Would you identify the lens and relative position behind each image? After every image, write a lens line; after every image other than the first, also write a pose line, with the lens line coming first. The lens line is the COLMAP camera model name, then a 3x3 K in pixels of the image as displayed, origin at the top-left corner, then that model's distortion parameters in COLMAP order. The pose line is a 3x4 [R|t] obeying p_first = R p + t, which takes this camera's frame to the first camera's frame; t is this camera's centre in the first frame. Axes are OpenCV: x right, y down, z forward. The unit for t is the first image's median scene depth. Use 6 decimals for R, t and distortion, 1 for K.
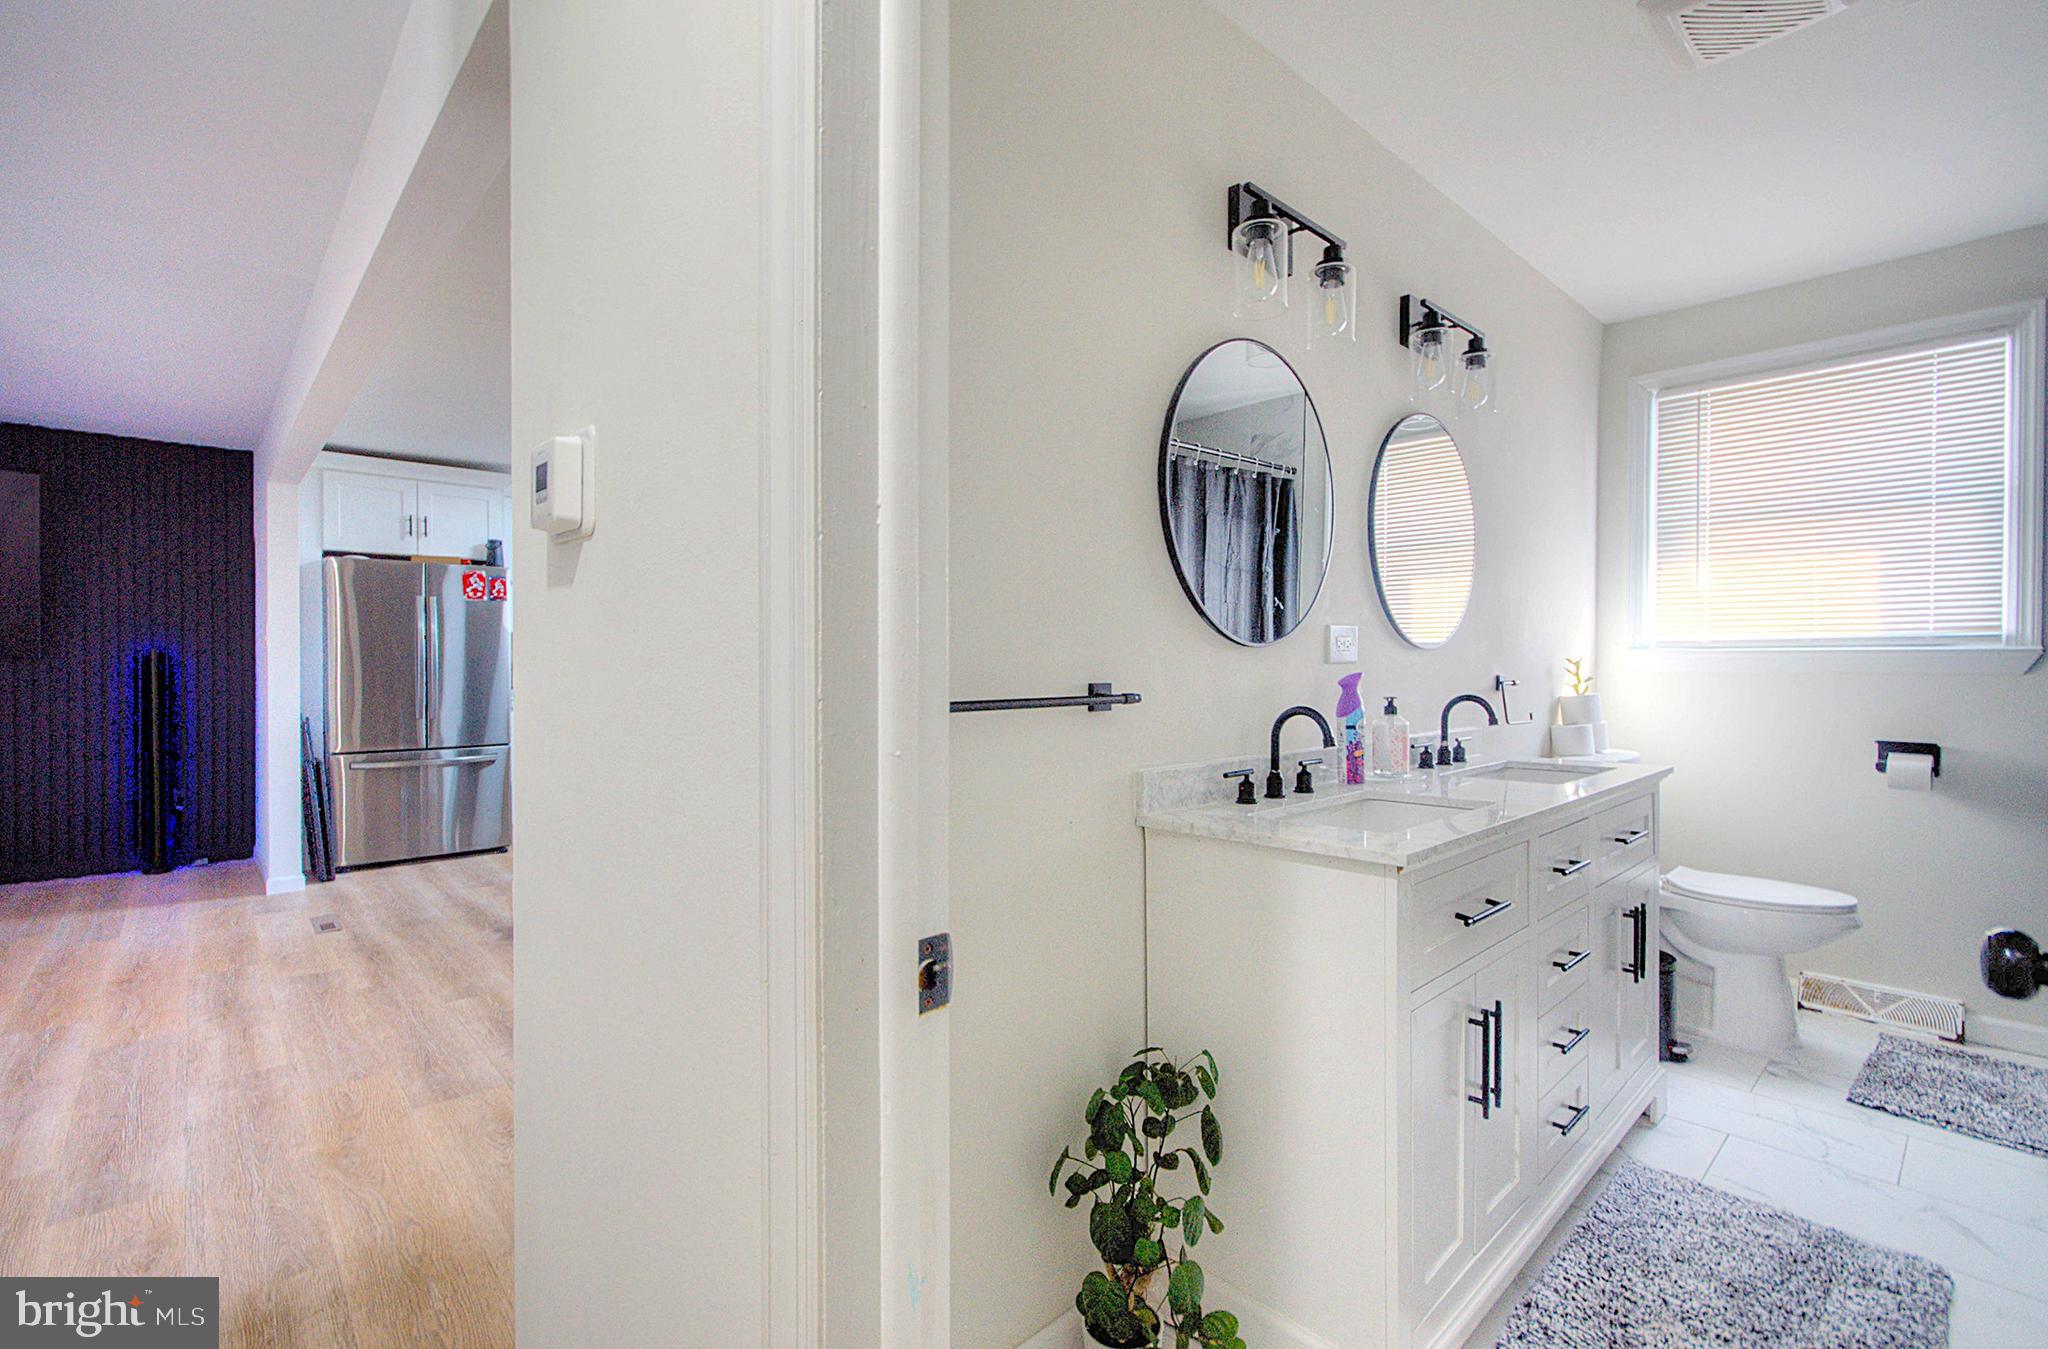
lens RADIAL K [[906.3, 0, 1024.0], [0, 906.3, 674.5], [0, 0, 1]] dist [0.001161, 0.000068]
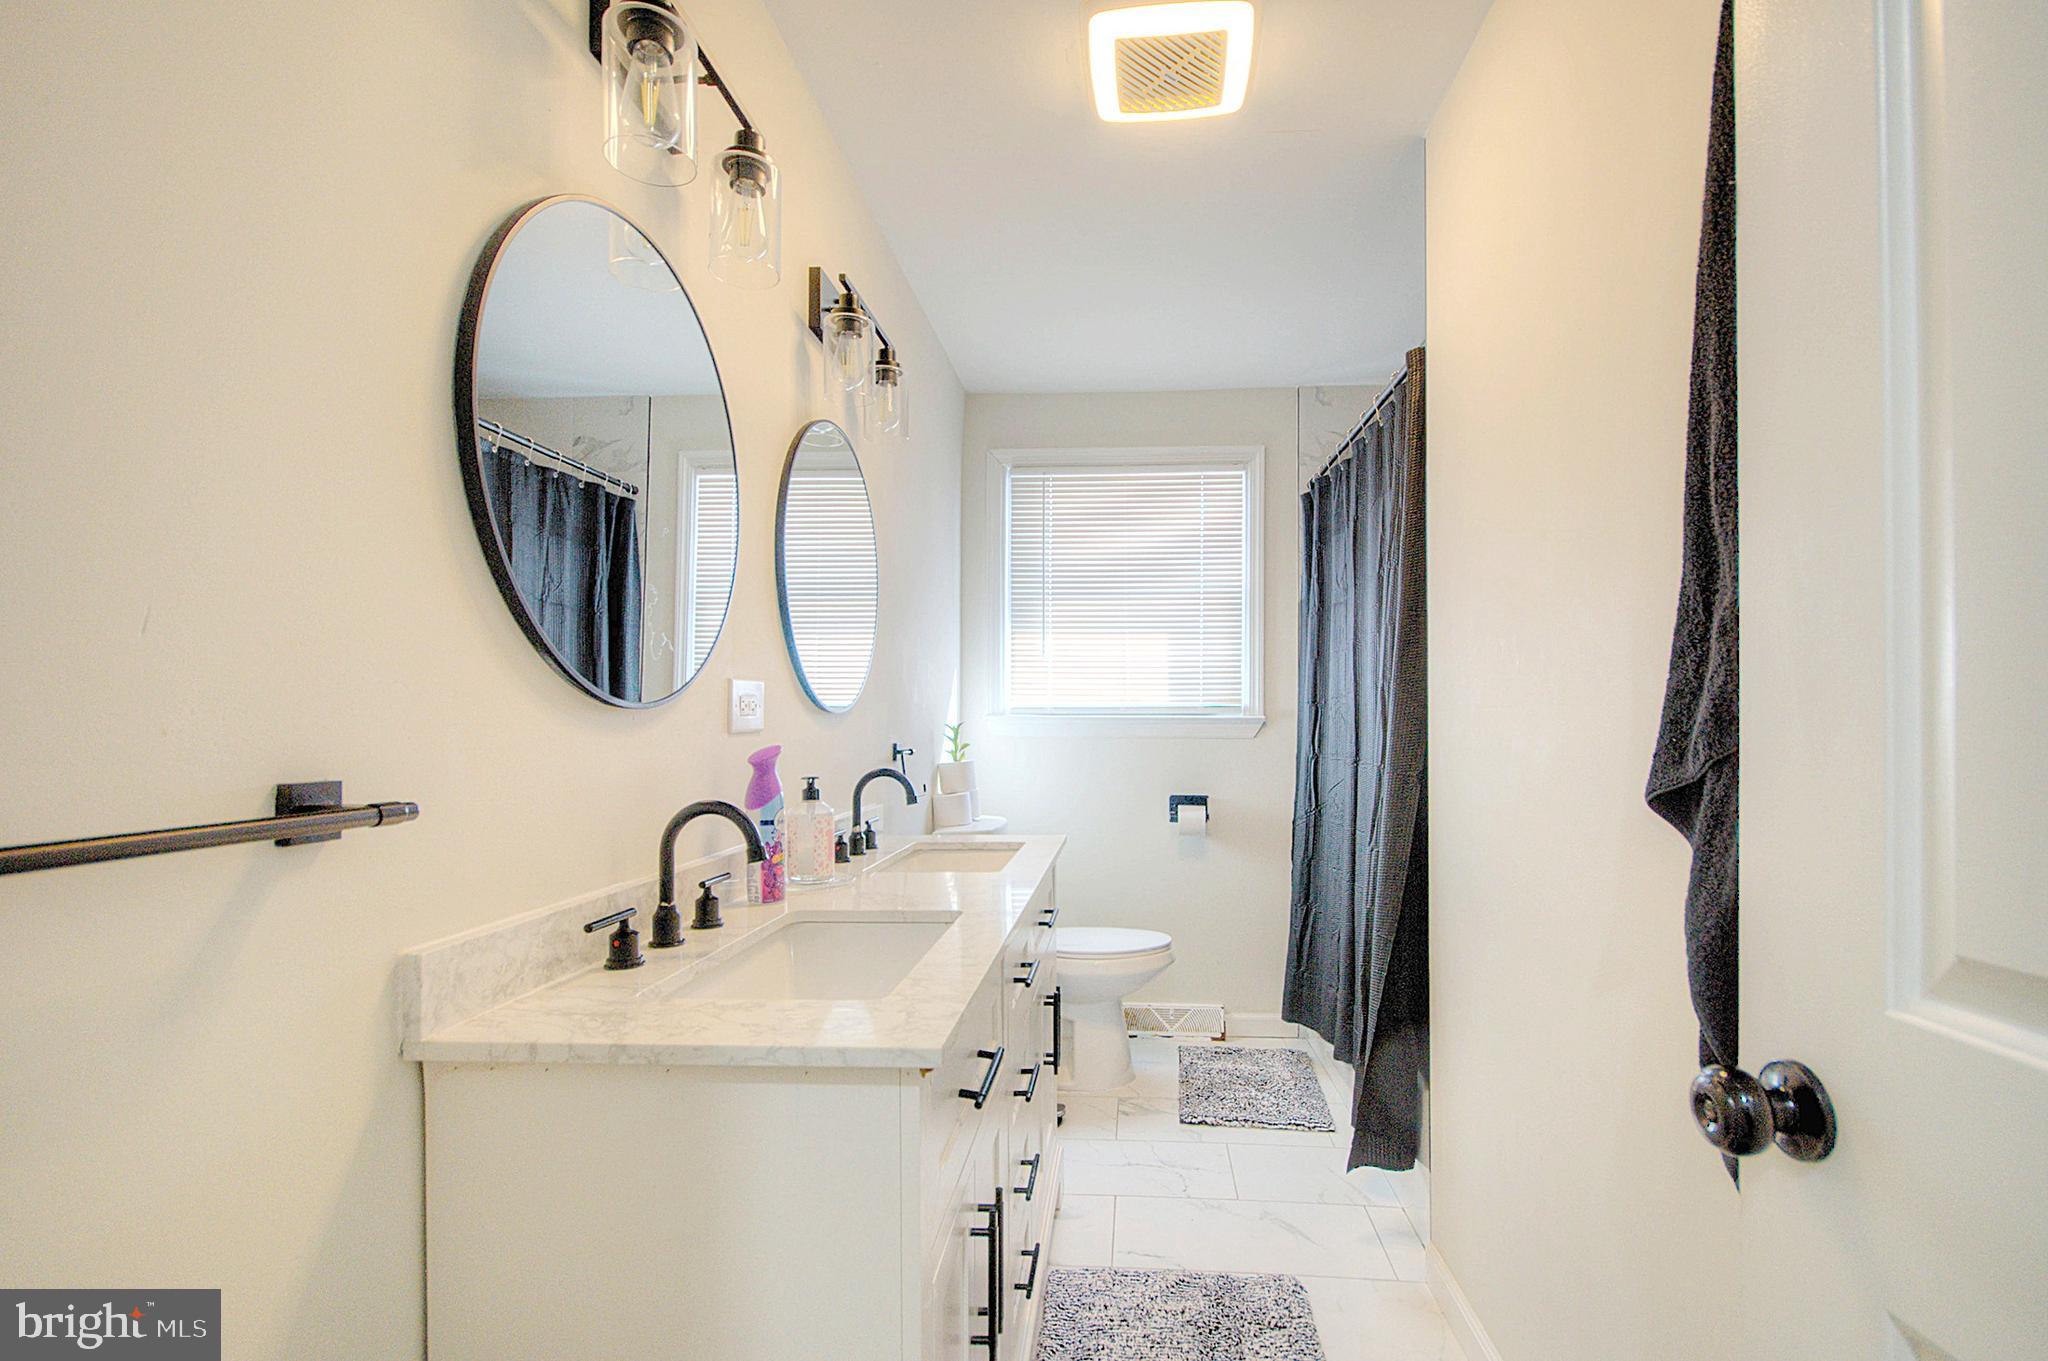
lens RADIAL K [[863.8, 0, 1029.3], [0, 863.8, 718.2], [0, 0, 1]] dist [0.000047, -0.000010]
pose [[0.720501, 0.005262, 0.693434, 0.033054], [0.009346, 0.999807, -0.017298, -0.009617], [-0.693391, 0.018944, 0.720312, 0.330156]]
